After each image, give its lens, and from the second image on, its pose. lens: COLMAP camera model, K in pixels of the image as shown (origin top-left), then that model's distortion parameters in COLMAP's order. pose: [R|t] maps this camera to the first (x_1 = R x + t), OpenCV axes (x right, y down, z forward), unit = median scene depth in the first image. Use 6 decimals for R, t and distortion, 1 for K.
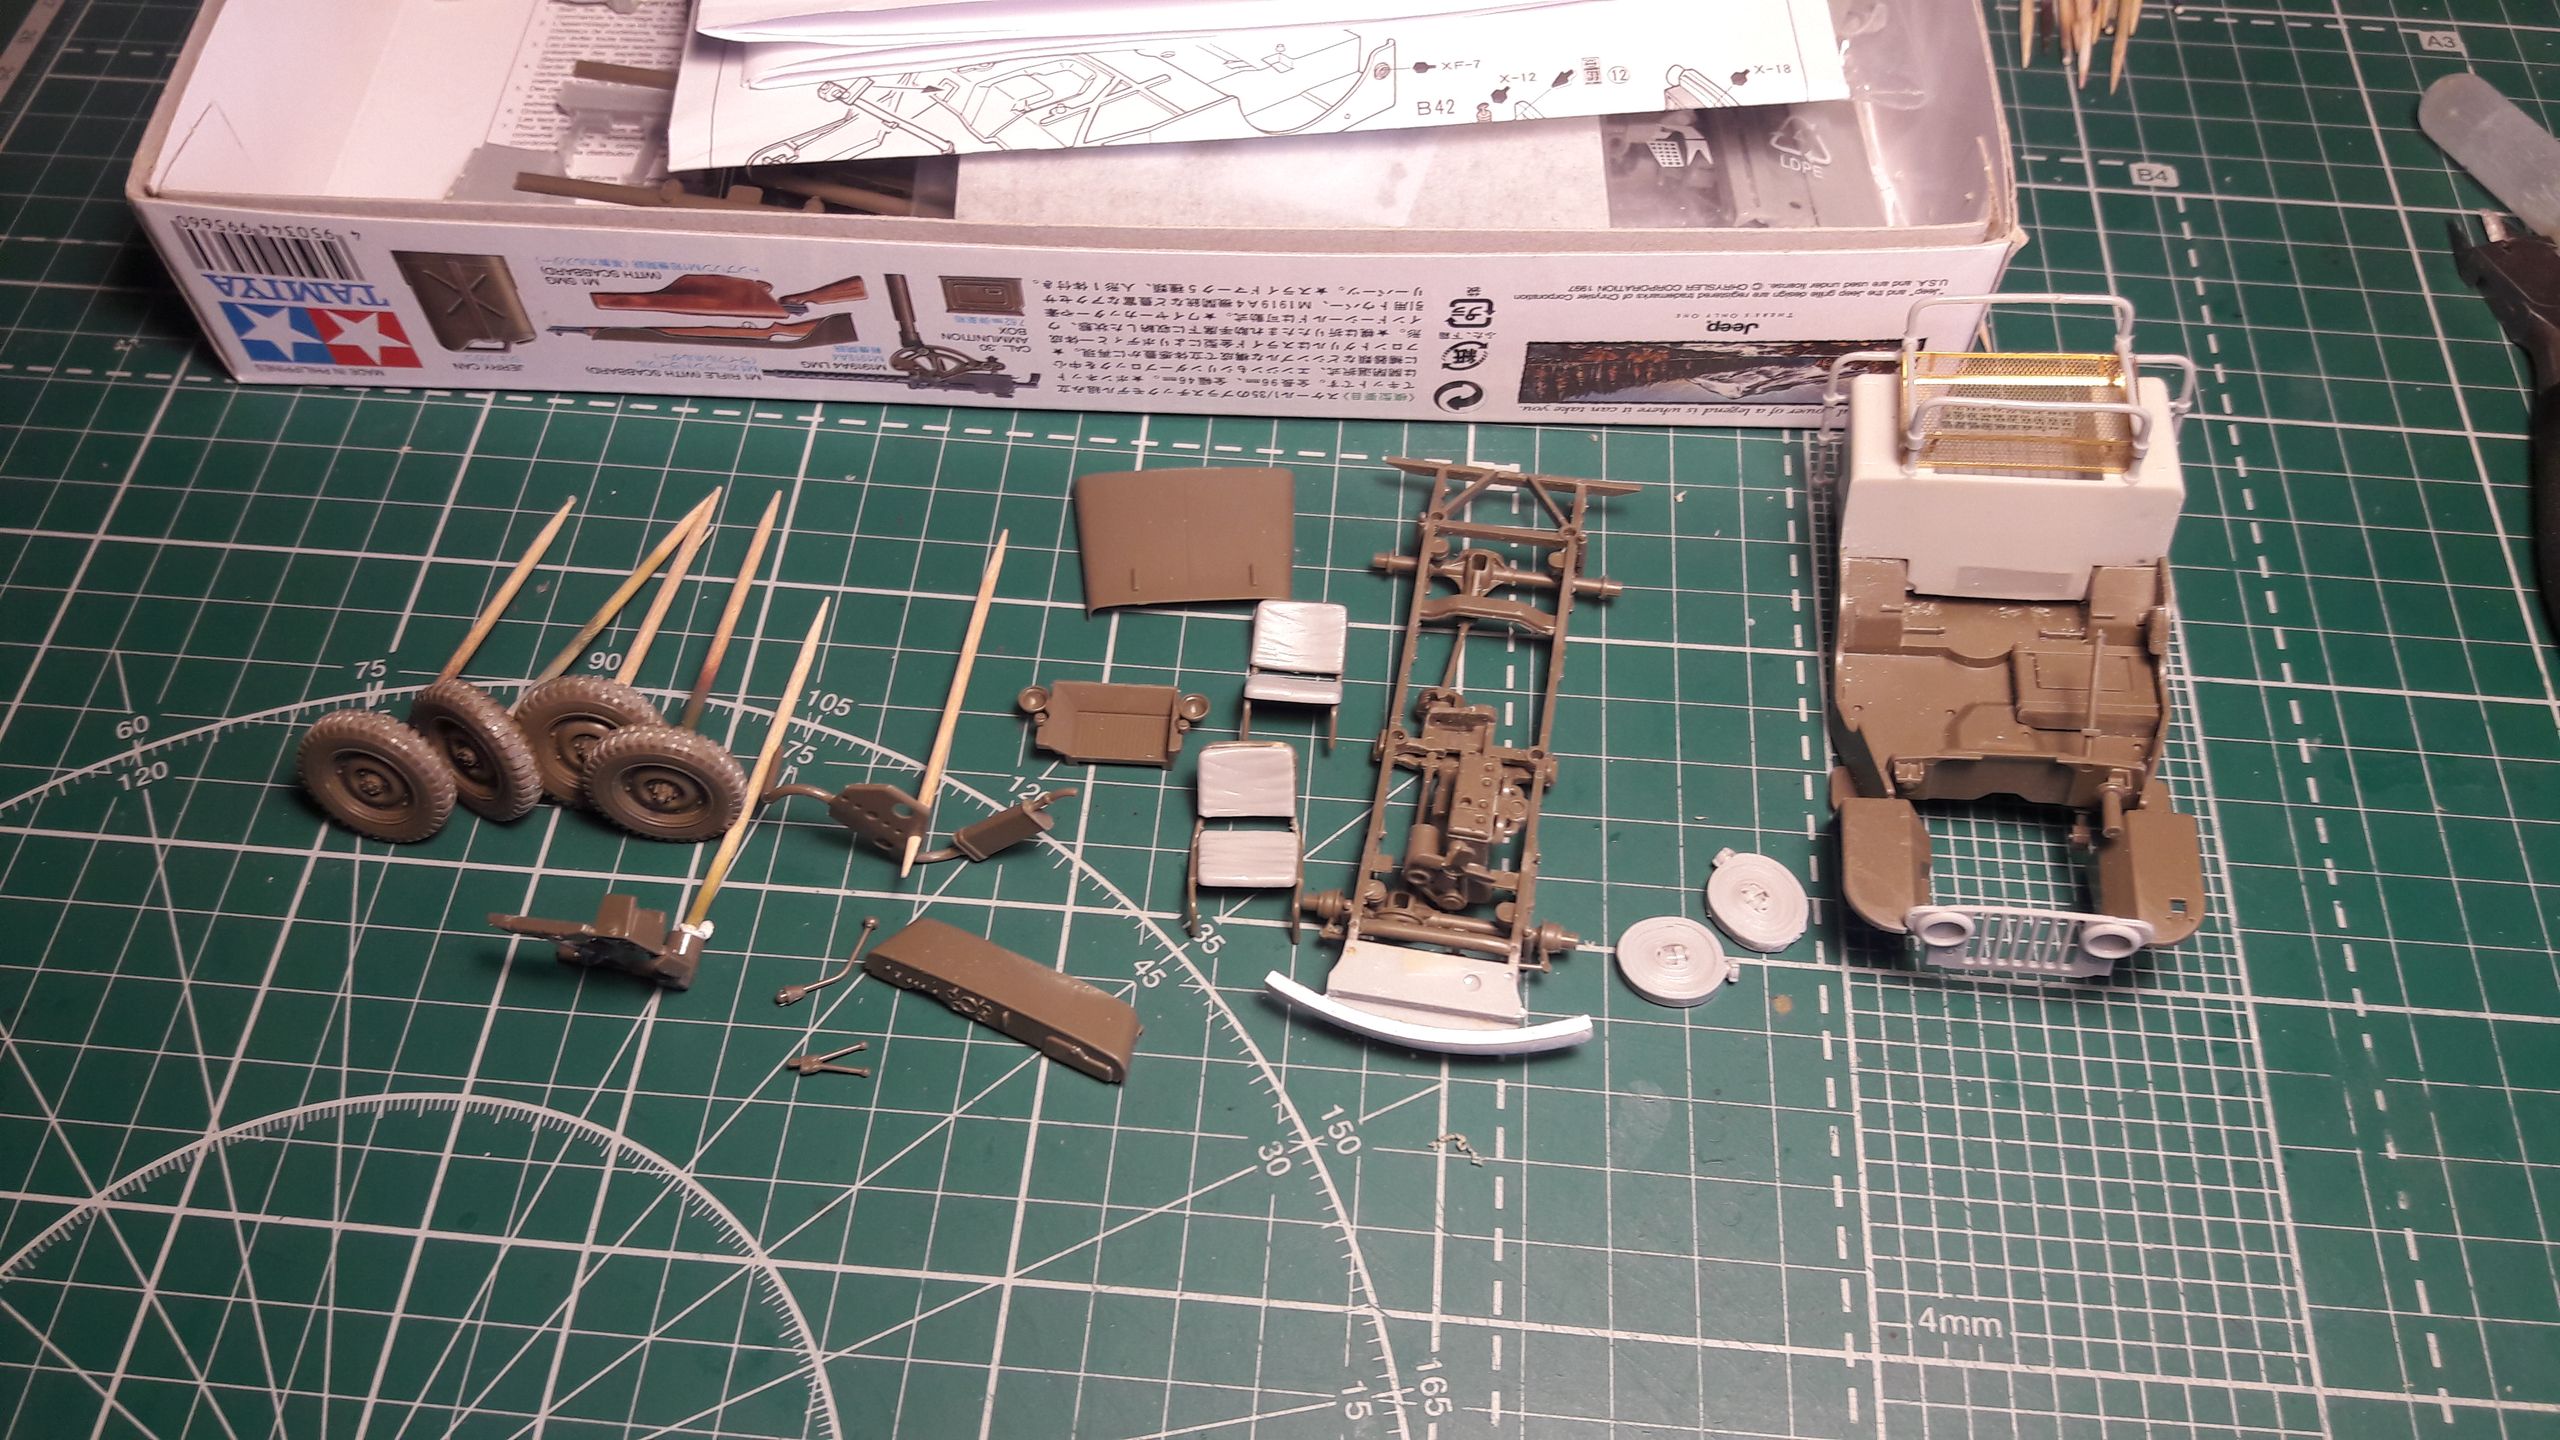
lens RADIAL K [[2188.5, 0, 1266.3], [0, 2188.5, 728.3], [0, 0, 1]] dist [0.001623, -0.062100]
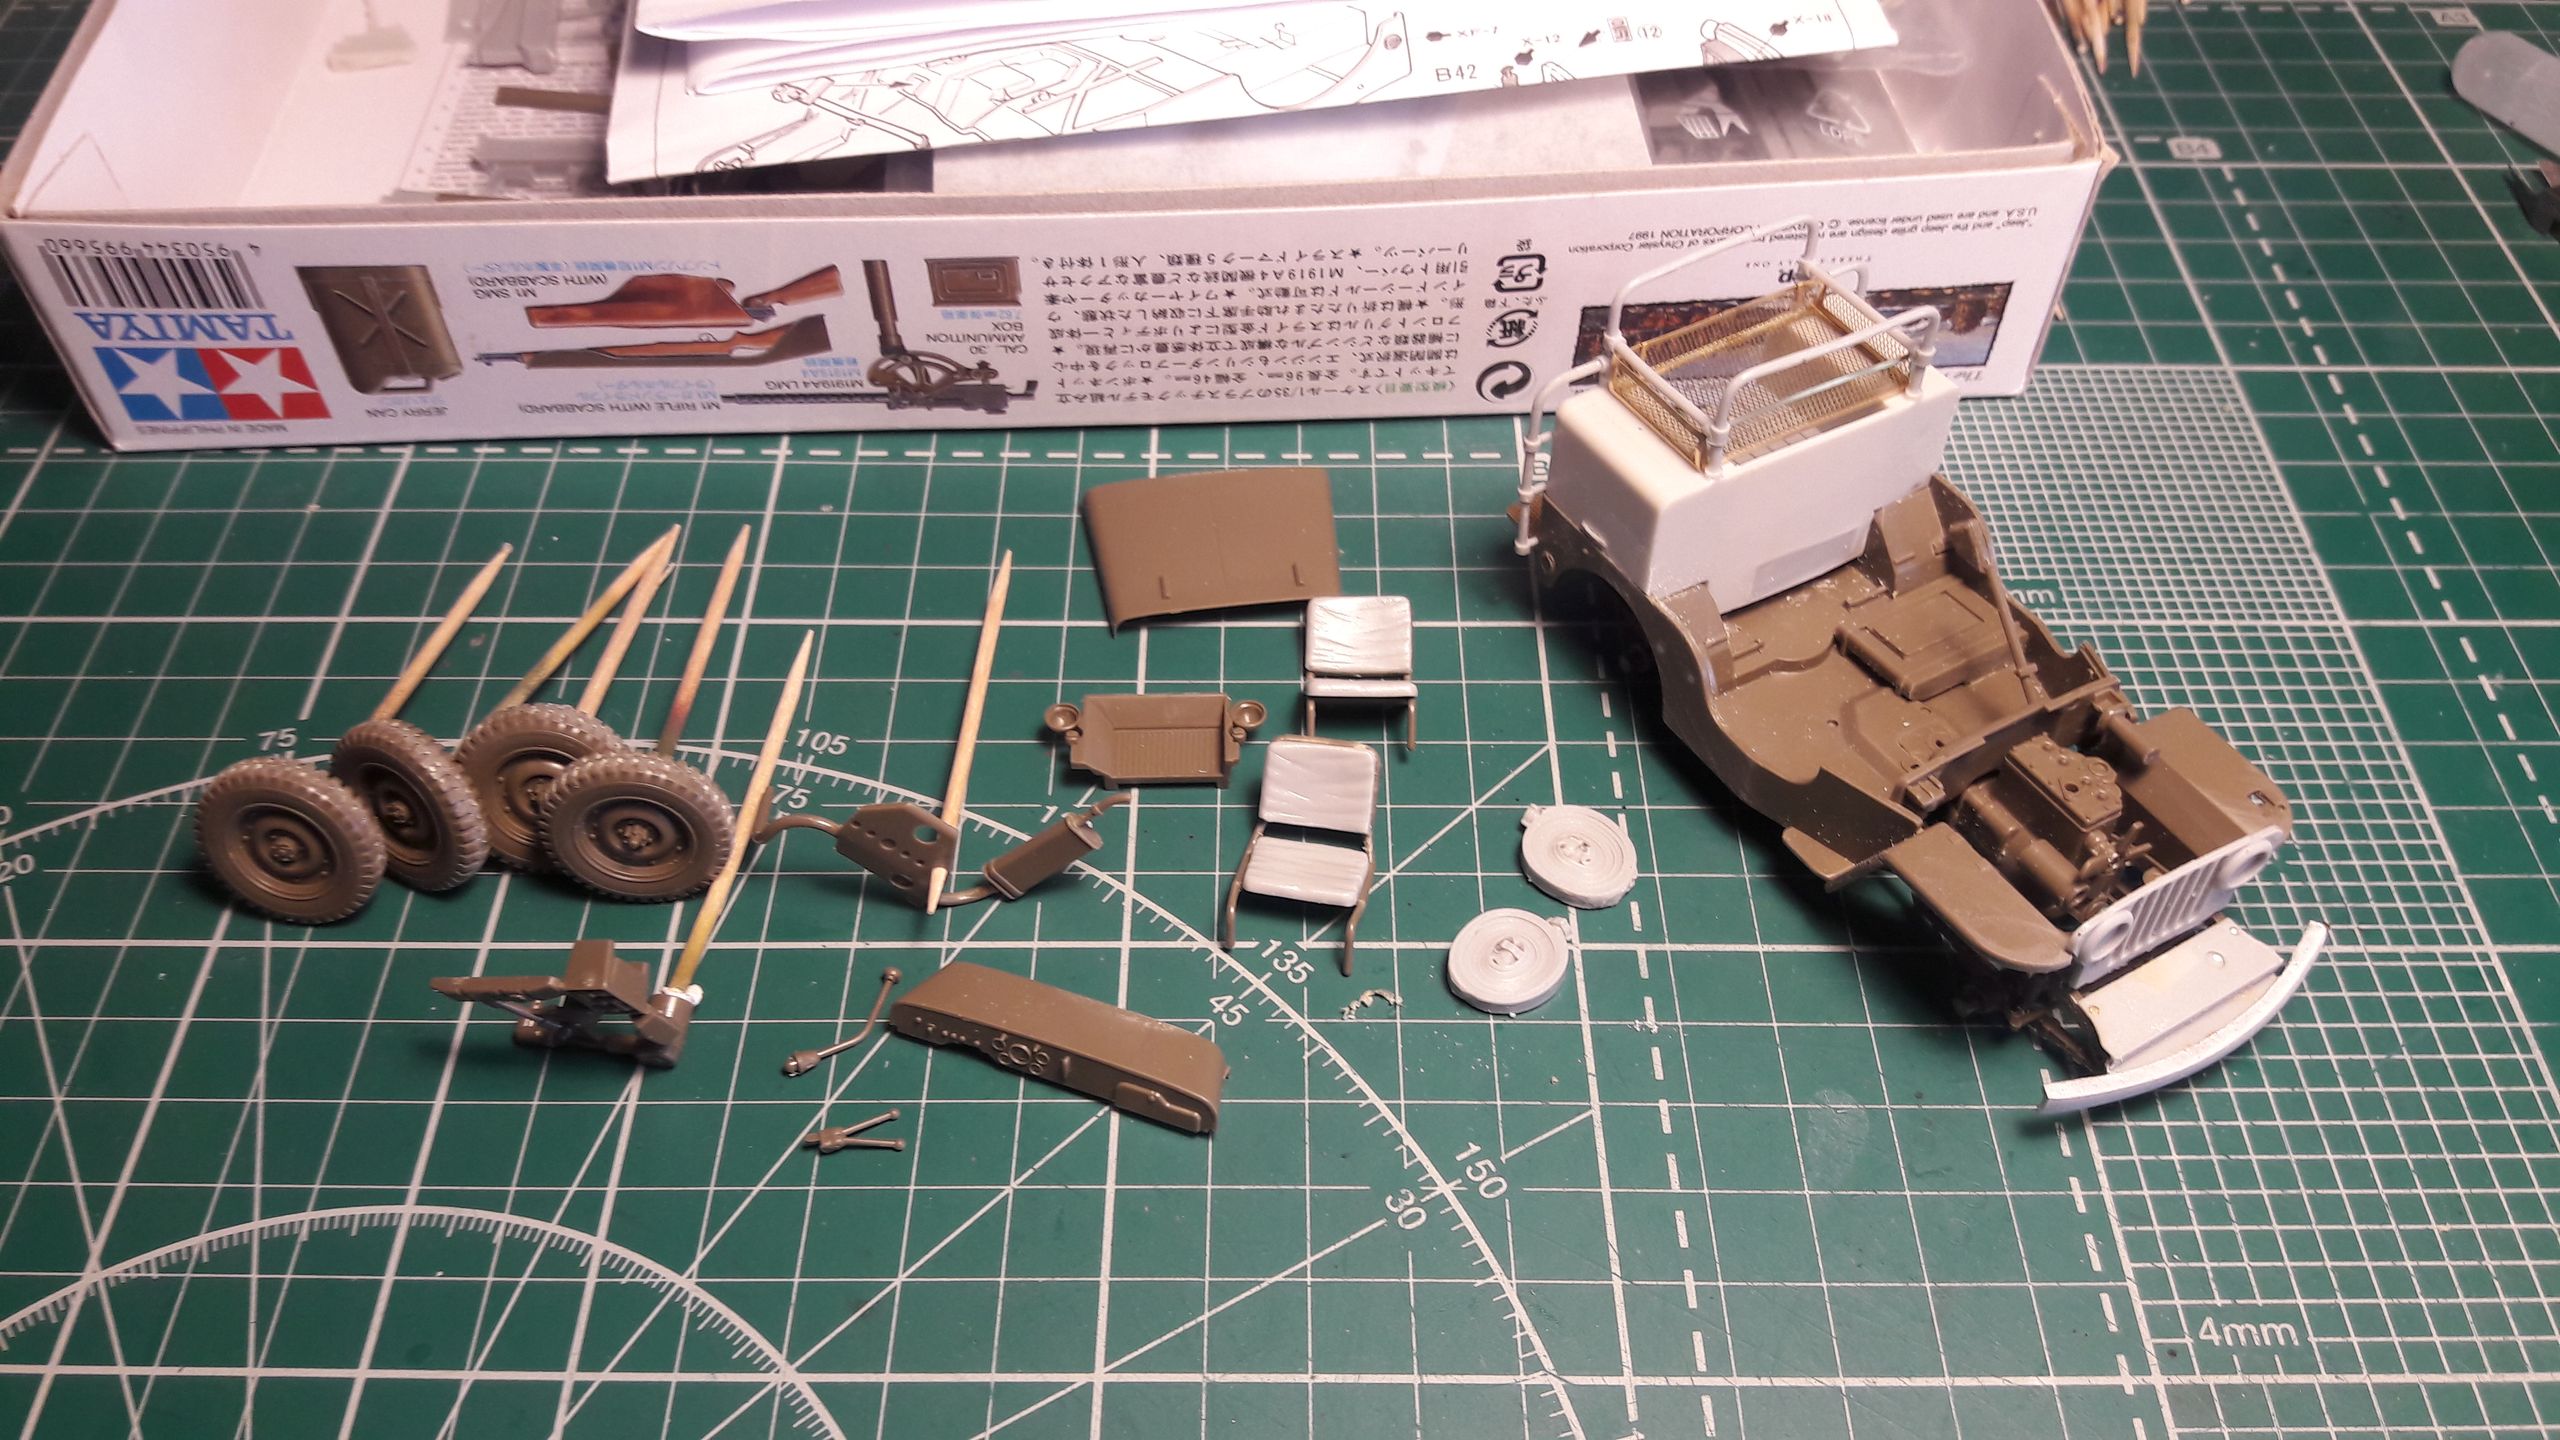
lens RADIAL K [[2188.5, 0, 1271.9], [0, 2188.5, 729.1], [0, 0, 1]] dist [0.001623, -0.062100]
pose [[0.996556, -0.061413, 0.055718, -0.076428], [0.067811, 0.990295, -0.121319, 0.107116], [-0.047727, 0.124679, 0.991049, 0.148370]]
